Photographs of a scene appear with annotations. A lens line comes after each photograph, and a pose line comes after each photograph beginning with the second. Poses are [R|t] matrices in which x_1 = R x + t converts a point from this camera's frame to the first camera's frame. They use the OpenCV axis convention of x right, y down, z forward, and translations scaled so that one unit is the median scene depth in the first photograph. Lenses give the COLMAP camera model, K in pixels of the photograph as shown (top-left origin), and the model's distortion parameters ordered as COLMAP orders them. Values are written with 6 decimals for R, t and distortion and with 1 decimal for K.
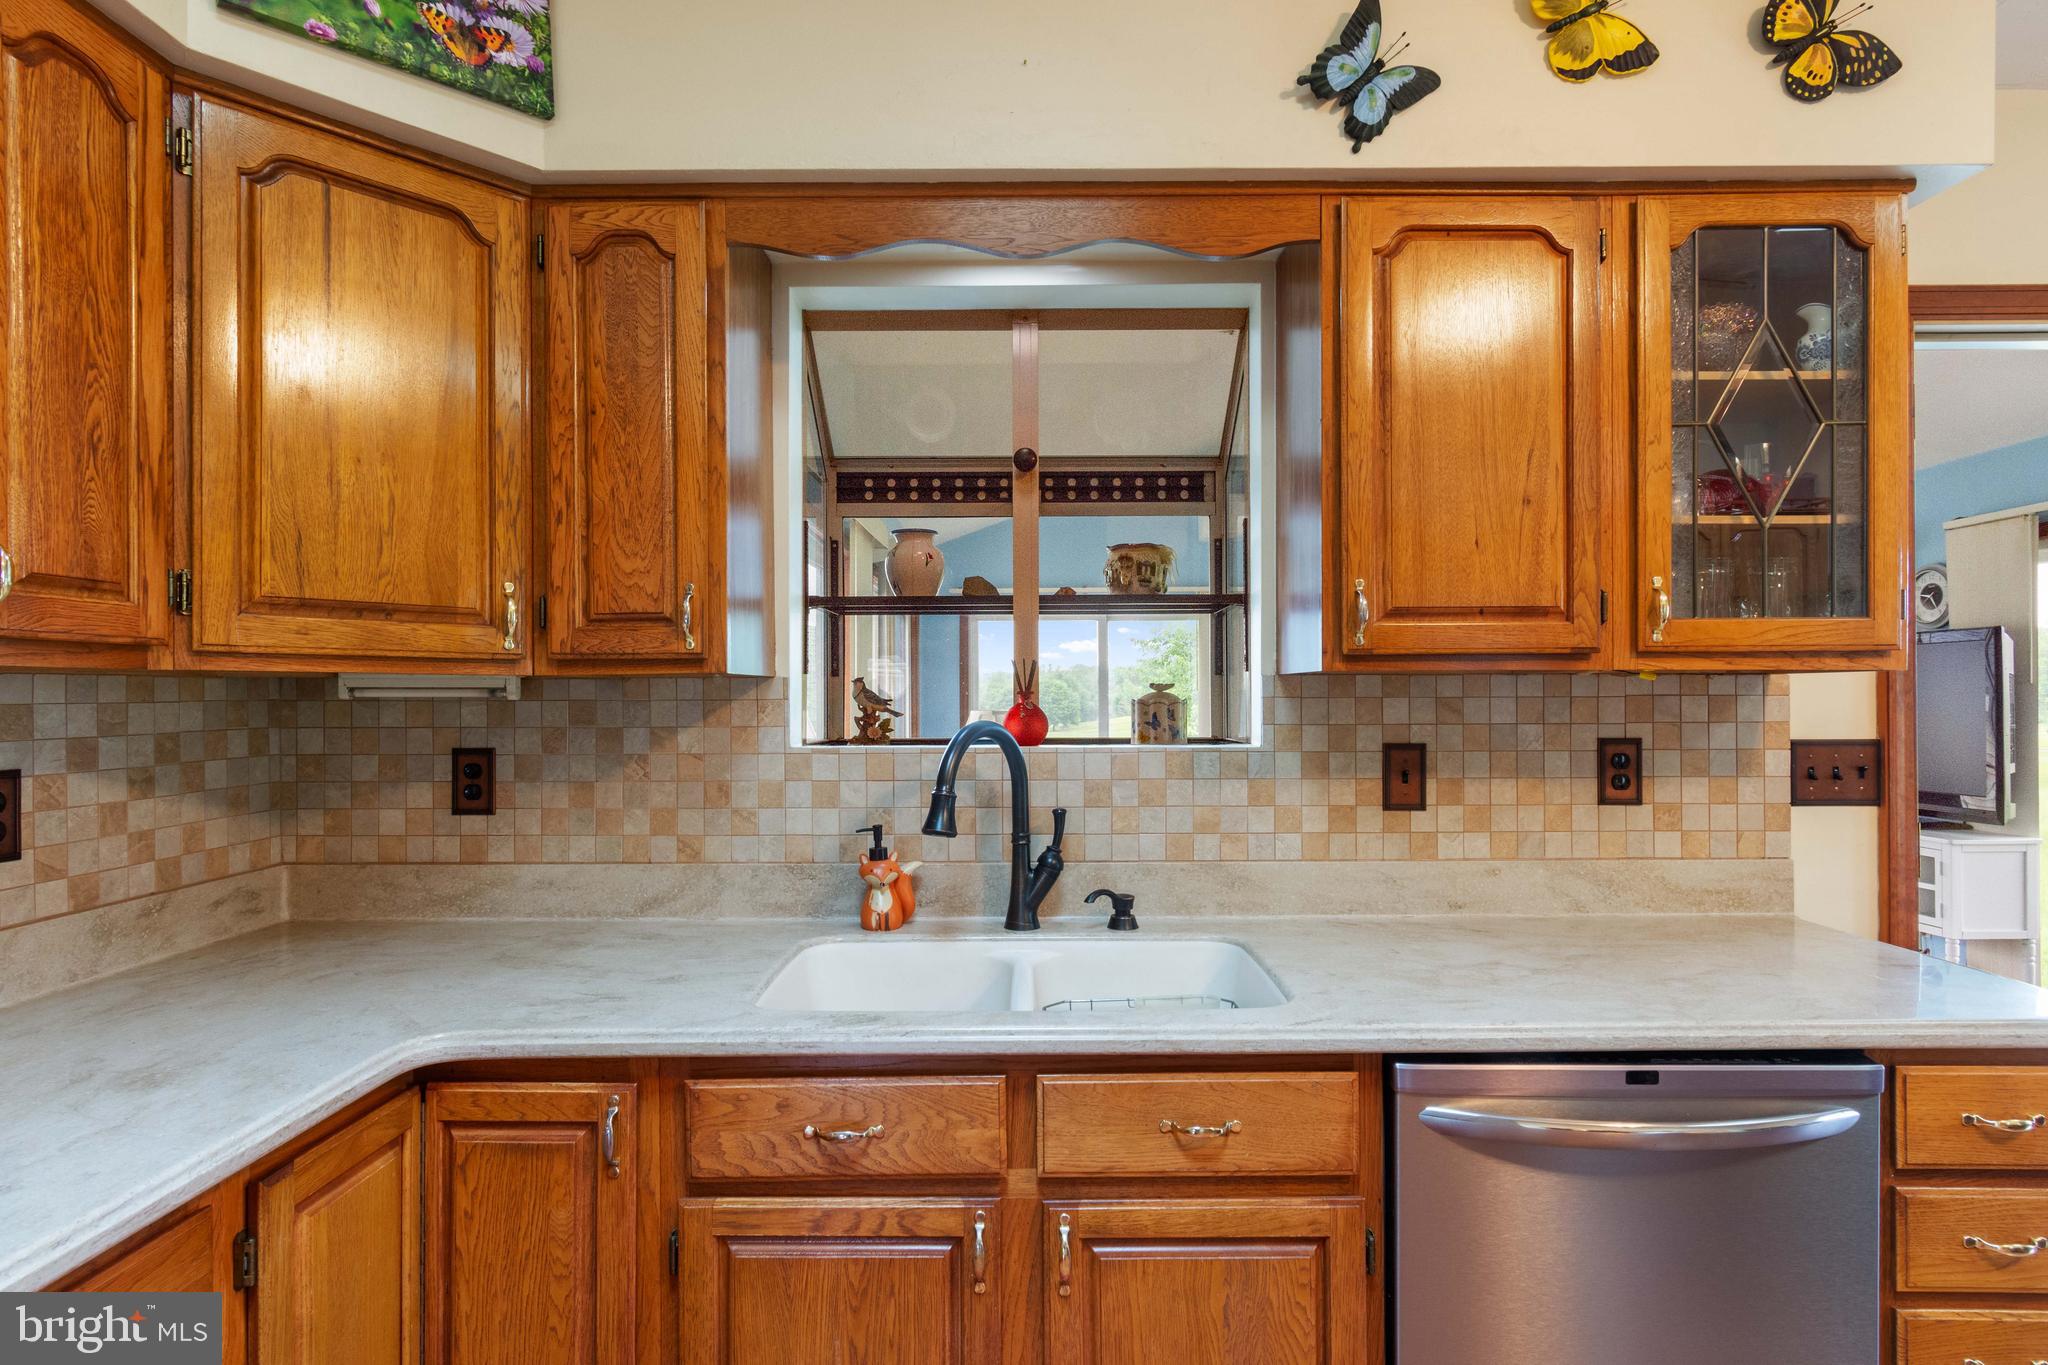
lens RADIAL K [[1040.6, 0, 1027.4], [0, 1040.6, 695.7], [0, 0, 1]] dist [0.002589, -0.000682]
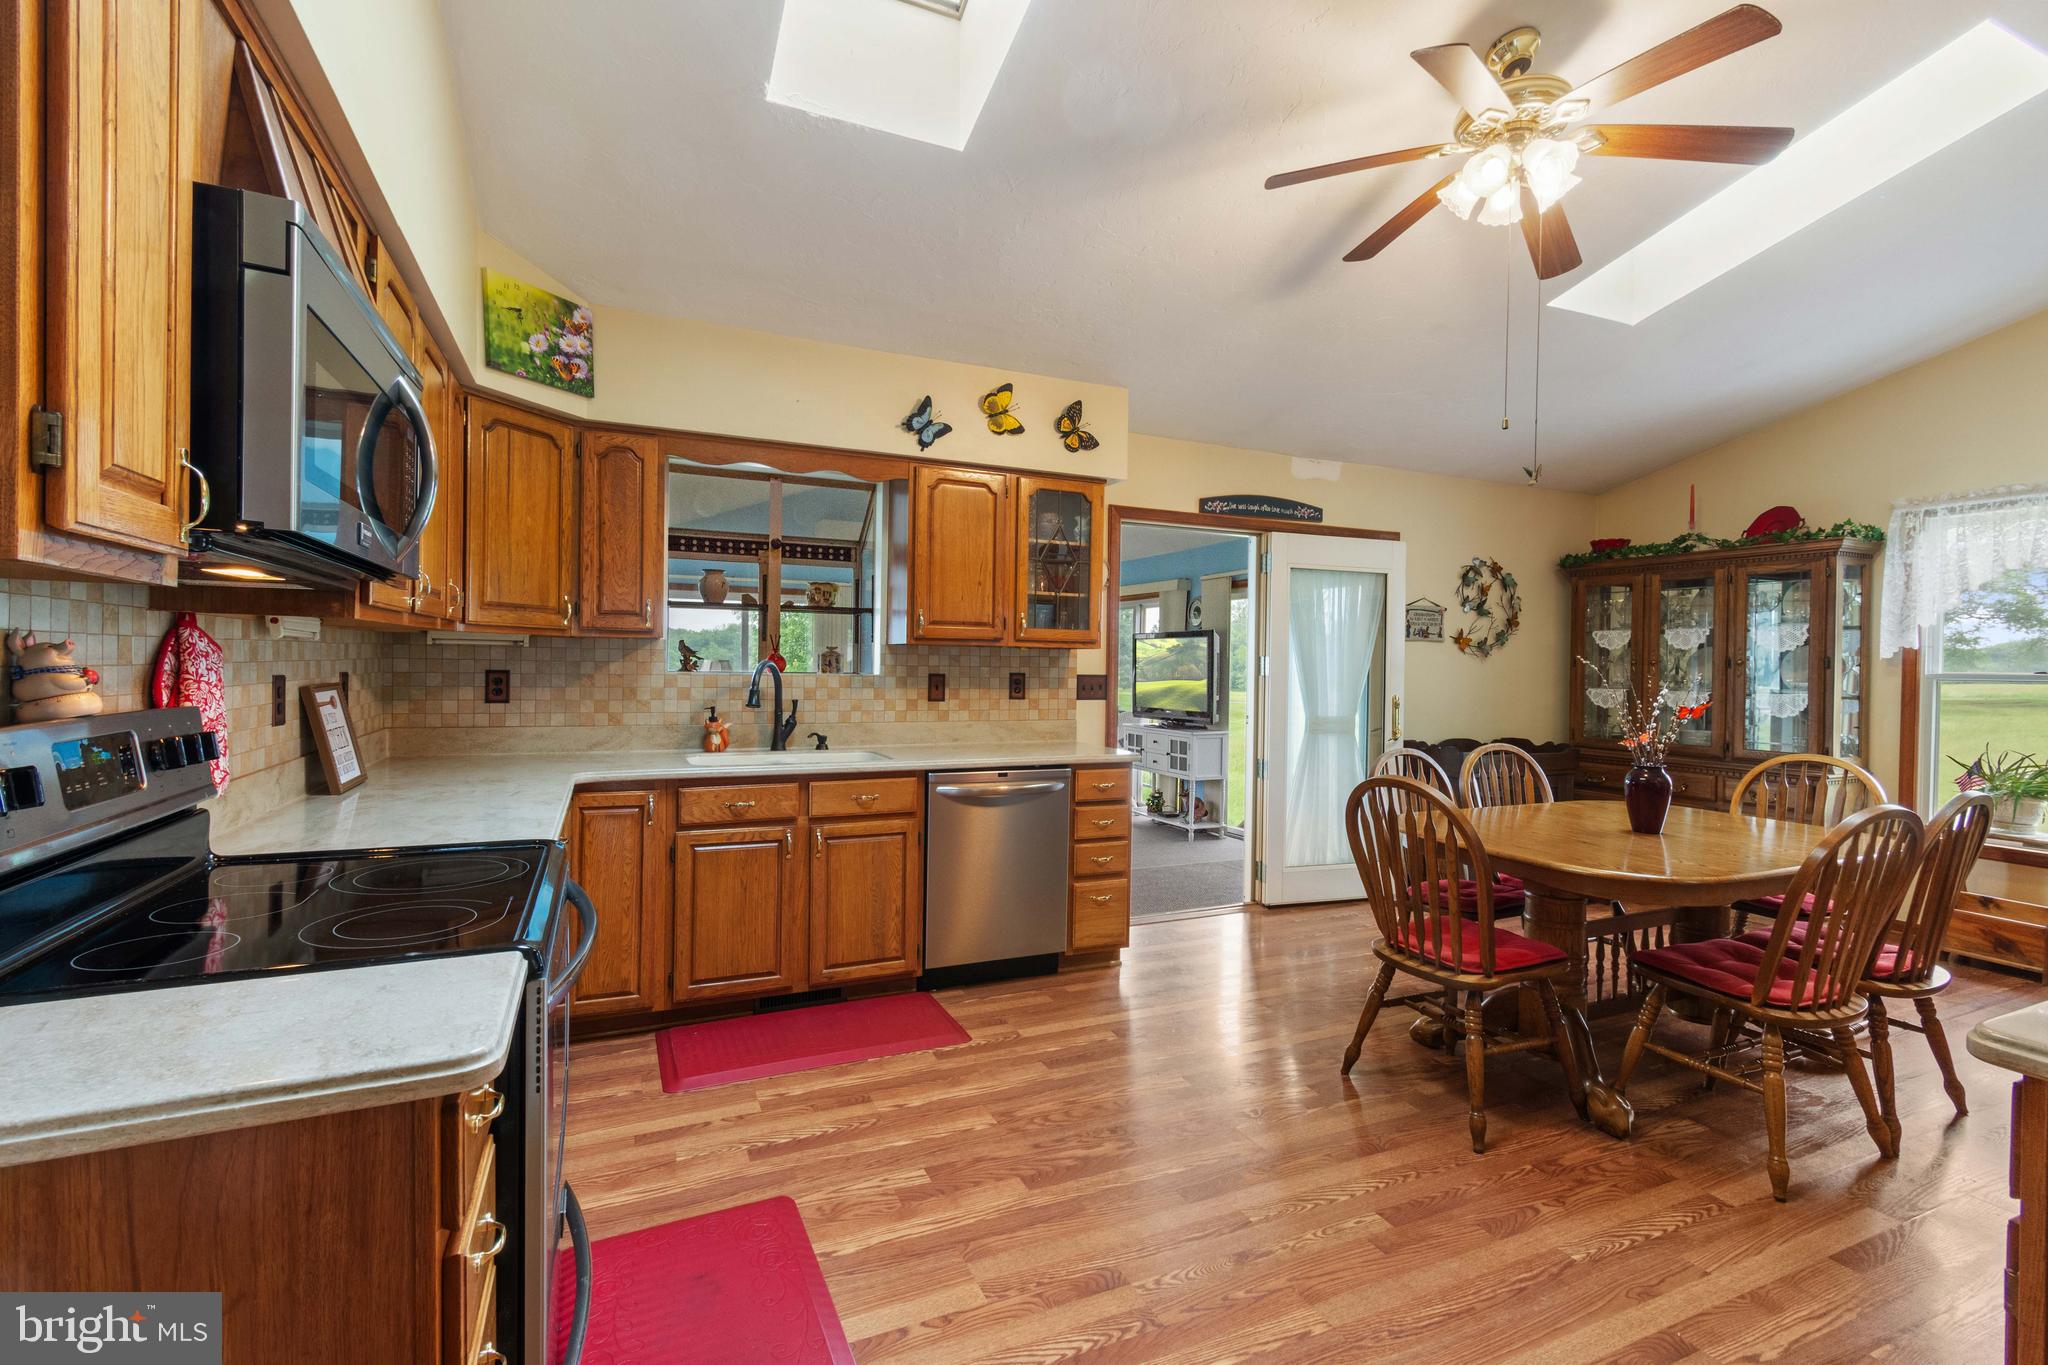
lens RADIAL K [[928.4, 0, 1029.9], [0, 928.4, 671.3], [0, 0, 1]] dist [0.002809, -0.000297]
pose [[0.909587, 0.014870, 0.415246, -0.408219], [-0.019913, 0.999771, 0.007817, 0.021725], [-0.415035, -0.015379, 0.909675, -1.272662]]
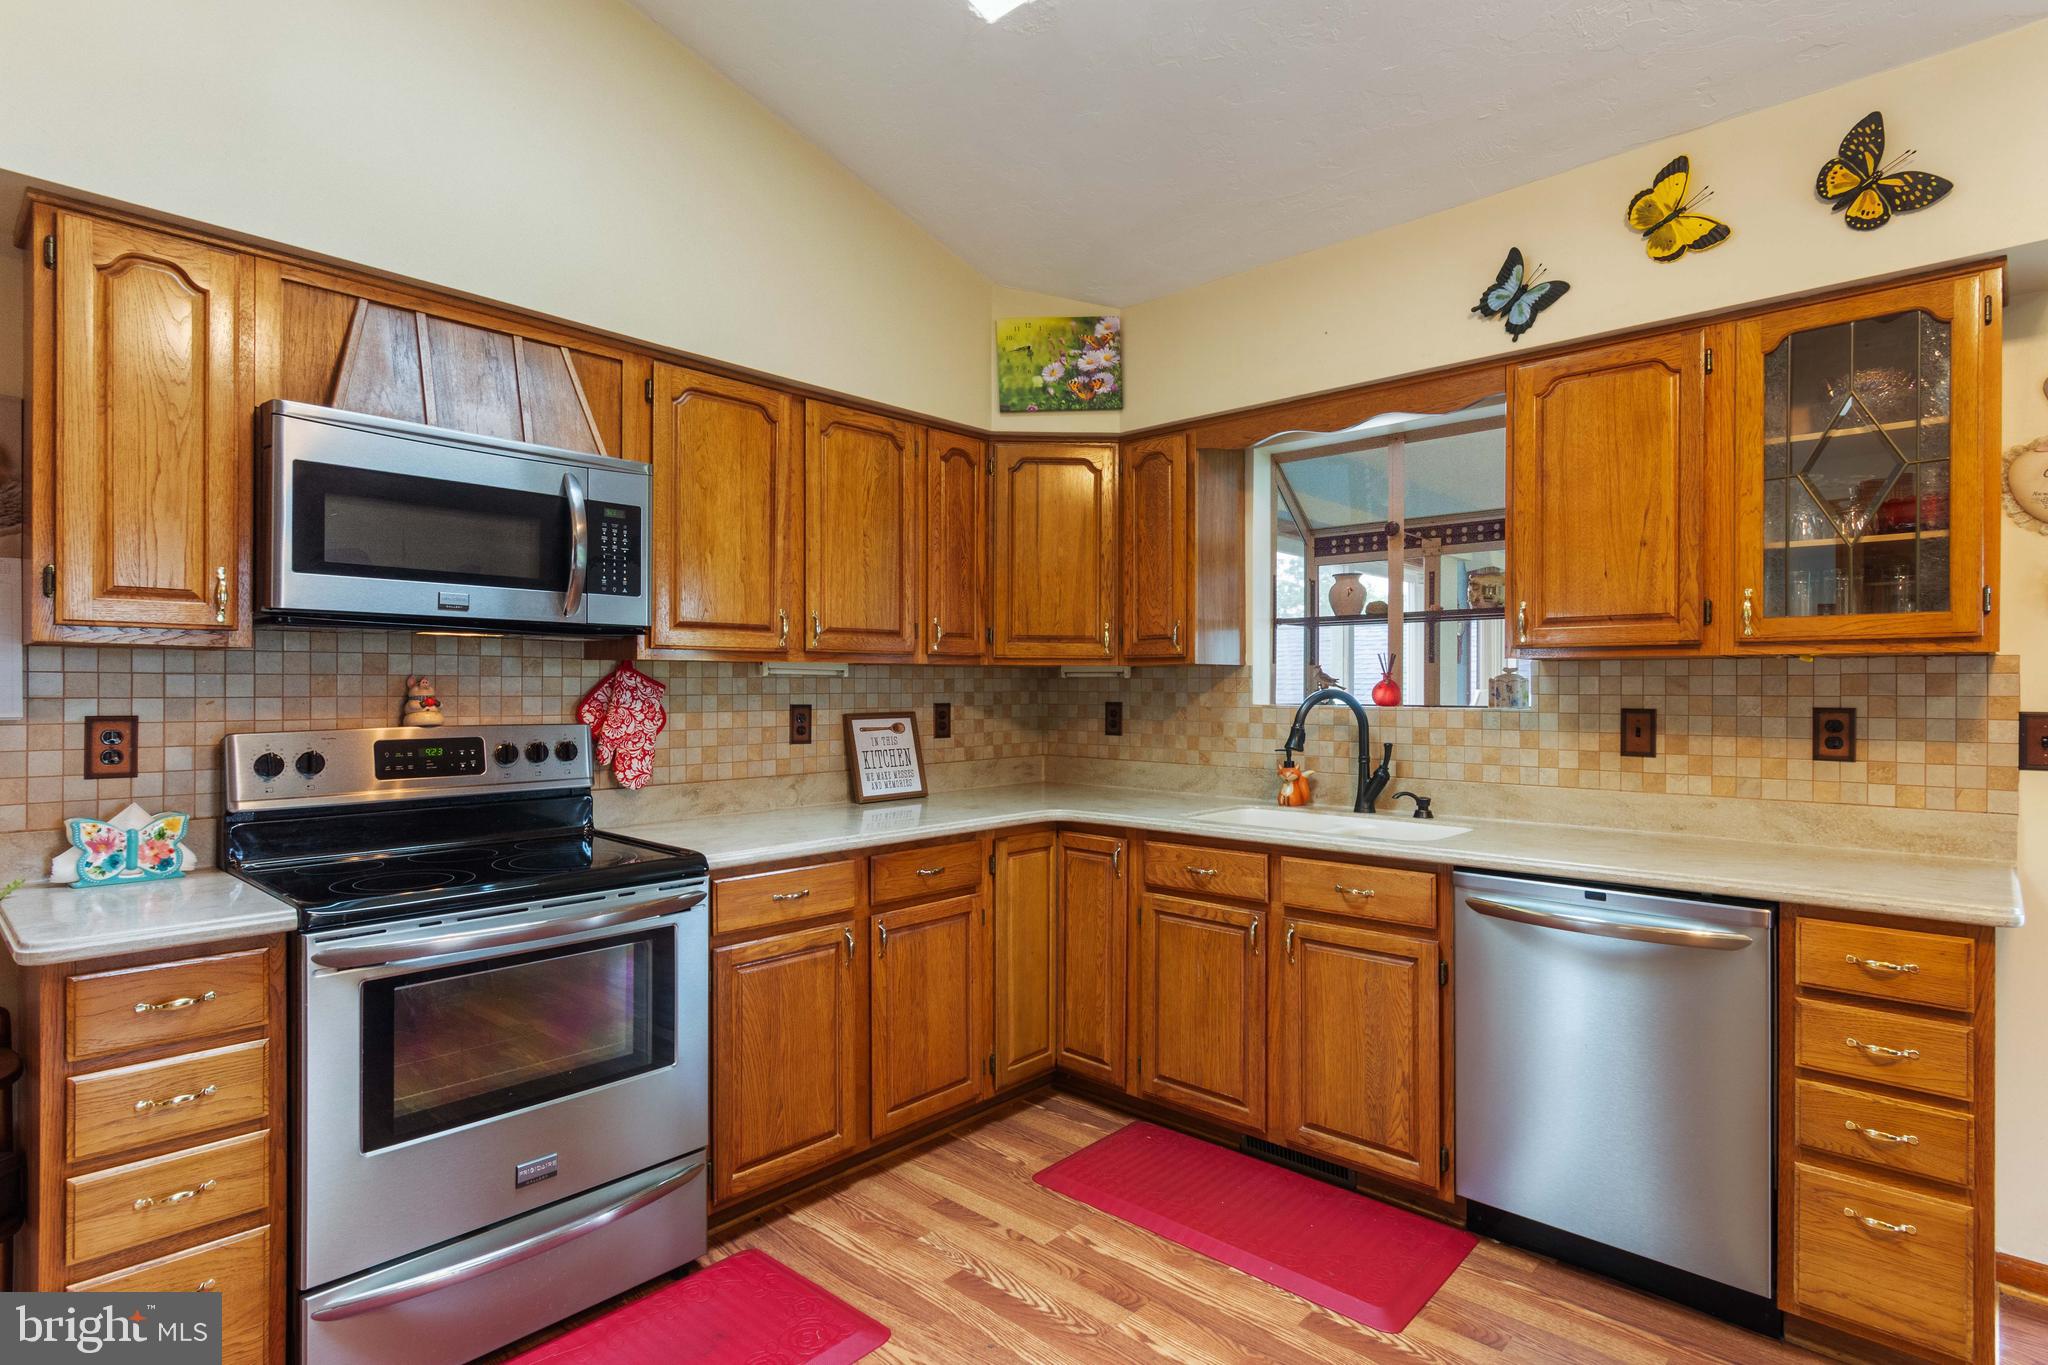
lens RADIAL K [[1040.6, 0, 1016.3], [0, 1040.6, 683.5], [0, 0, 1]] dist [0.002589, -0.000682]
pose [[0.728215, 0.002893, -0.685343, 0.845812], [-0.004322, 0.999991, -0.000370, 0.019017], [0.685335, 0.003232, 0.728221, -0.707390]]
